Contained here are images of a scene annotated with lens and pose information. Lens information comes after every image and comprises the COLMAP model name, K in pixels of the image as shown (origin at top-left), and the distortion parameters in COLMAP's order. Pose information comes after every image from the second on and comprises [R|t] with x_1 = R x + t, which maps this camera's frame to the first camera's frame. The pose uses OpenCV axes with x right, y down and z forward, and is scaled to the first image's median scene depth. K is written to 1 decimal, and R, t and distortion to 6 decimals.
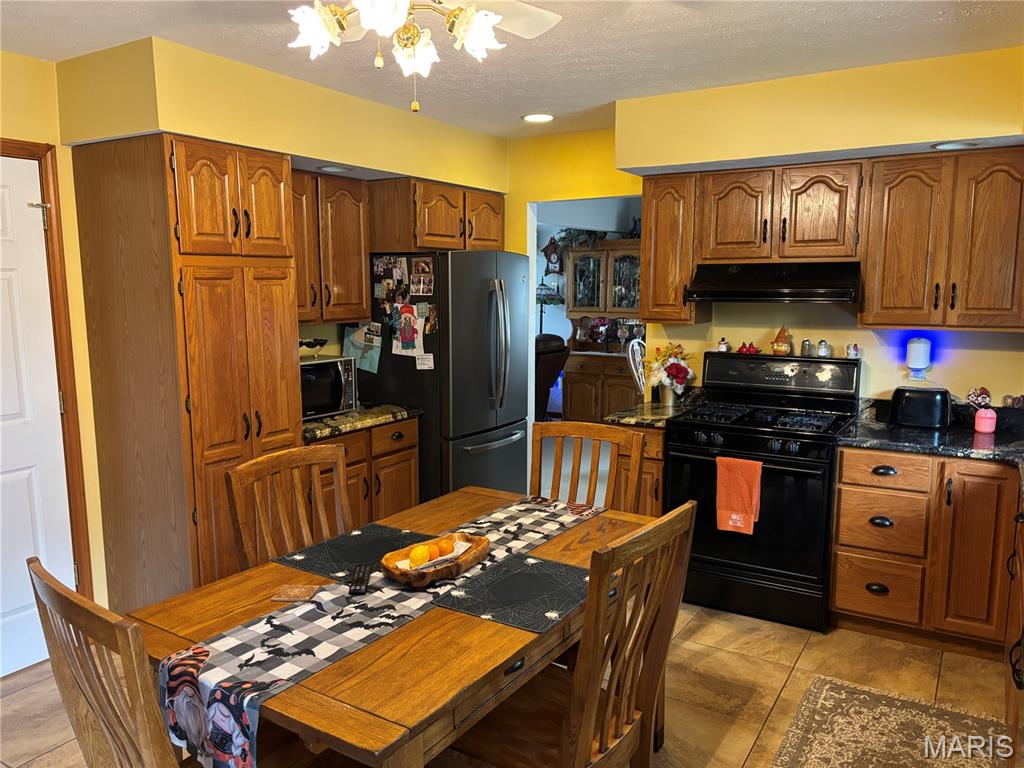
lens RADIAL K [[778.7, 0, 510.9], [0, 778.7, 380.9], [0, 0, 1]] dist [0.088520, -0.120211]
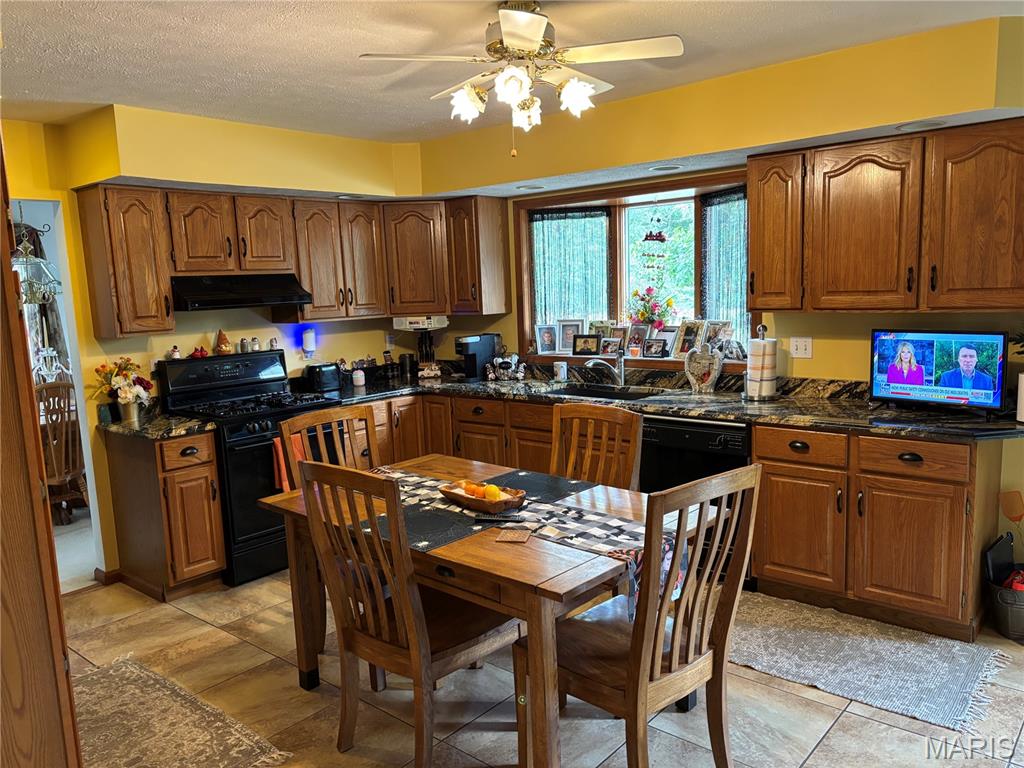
lens RADIAL K [[778.7, 0, 510.9], [0, 778.7, 380.9], [0, 0, 1]] dist [0.088520, -0.120211]
pose [[0.152167, -0.127971, 0.980035, -1.120634], [0.167059, 0.980645, 0.102112, -0.066341], [-0.974134, 0.148186, 0.170601, 0.612001]]
